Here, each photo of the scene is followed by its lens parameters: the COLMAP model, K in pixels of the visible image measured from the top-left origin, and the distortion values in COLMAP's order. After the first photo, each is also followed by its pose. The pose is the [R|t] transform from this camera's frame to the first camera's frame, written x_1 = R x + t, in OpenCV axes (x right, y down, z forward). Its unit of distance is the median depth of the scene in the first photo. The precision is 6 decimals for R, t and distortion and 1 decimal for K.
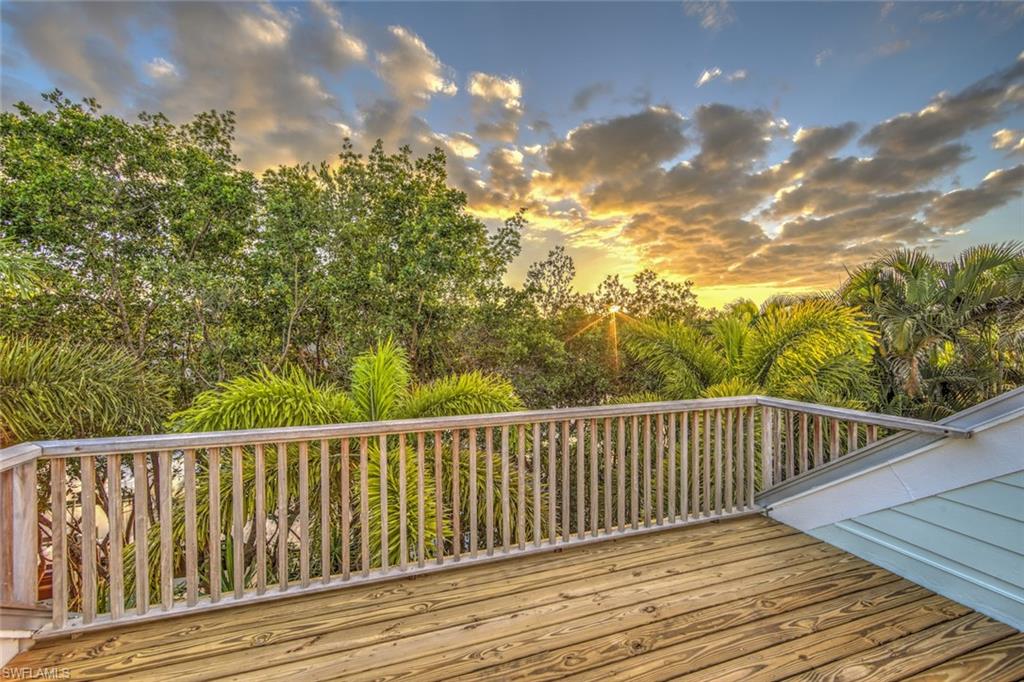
lens RADIAL K [[416.8, 0, 512.0], [0, 416.8, 341.0], [0, 0, 1]] dist [-0.000039, 0.000047]
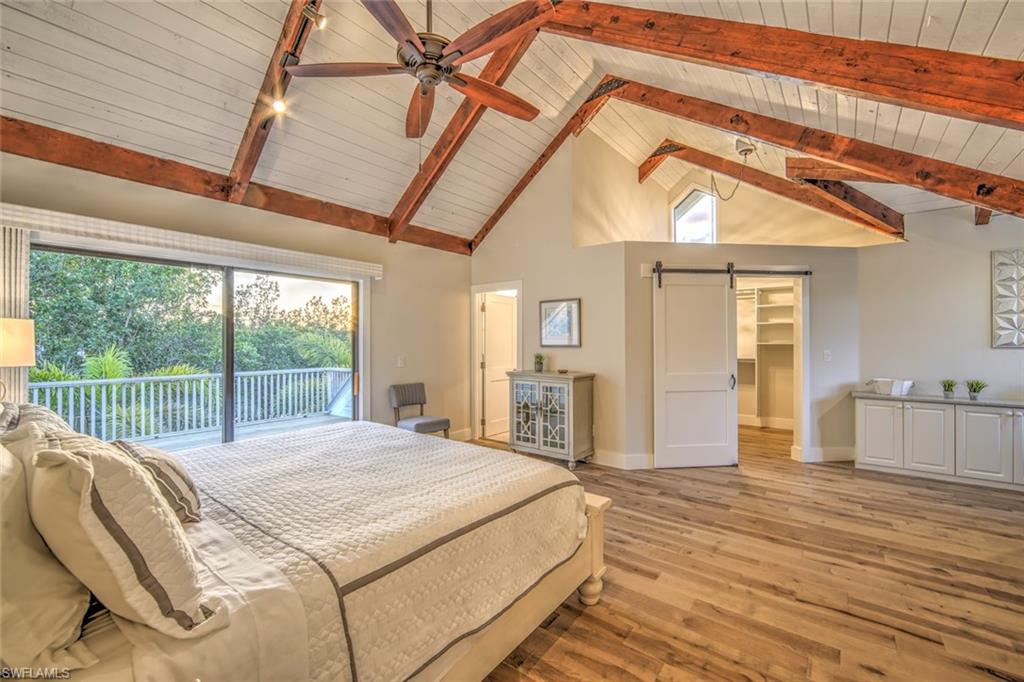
lens RADIAL K [[416.8, 0, 512.0], [0, 416.8, 341.0], [0, 0, 1]] dist [-0.000039, 0.000047]
pose [[0.826982, 0.002034, 0.562224, 0.026147], [0.009699, 0.999793, -0.017883, 0.007521], [-0.562144, 0.020242, 0.826791, -0.486564]]
